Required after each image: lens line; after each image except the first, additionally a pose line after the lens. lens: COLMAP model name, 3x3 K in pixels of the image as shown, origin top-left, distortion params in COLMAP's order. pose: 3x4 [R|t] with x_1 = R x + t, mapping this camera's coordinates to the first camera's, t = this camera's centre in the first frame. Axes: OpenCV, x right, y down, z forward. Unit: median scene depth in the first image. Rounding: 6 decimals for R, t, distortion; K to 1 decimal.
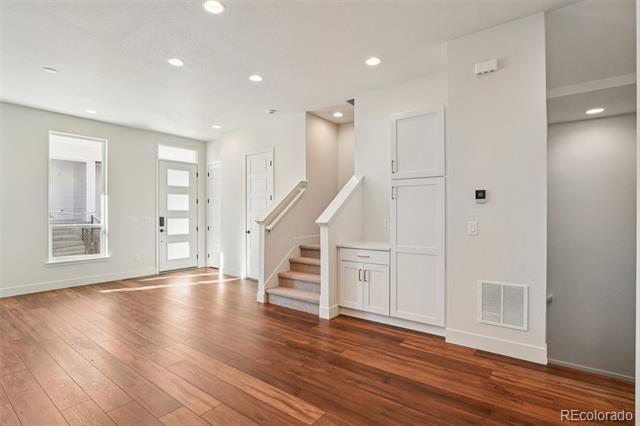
lens RADIAL K [[314.5, 0, 320.0], [0, 314.5, 213.0], [0, 0, 1]] dist [-0.013913, 0.000456]
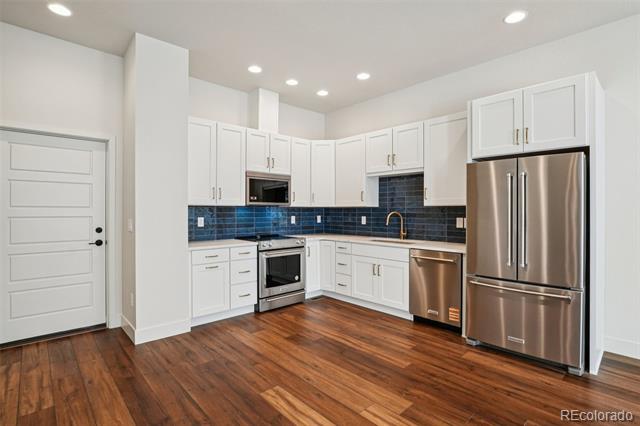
lens RADIAL K [[314.5, 0, 320.0], [0, 314.5, 213.0], [0, 0, 1]] dist [-0.013913, 0.000456]
pose [[-0.985511, 0.001589, 0.169602, -0.148491], [0.002756, 0.999974, 0.006643, 0.001852], [-0.169587, 0.007014, -0.985490, 0.806861]]
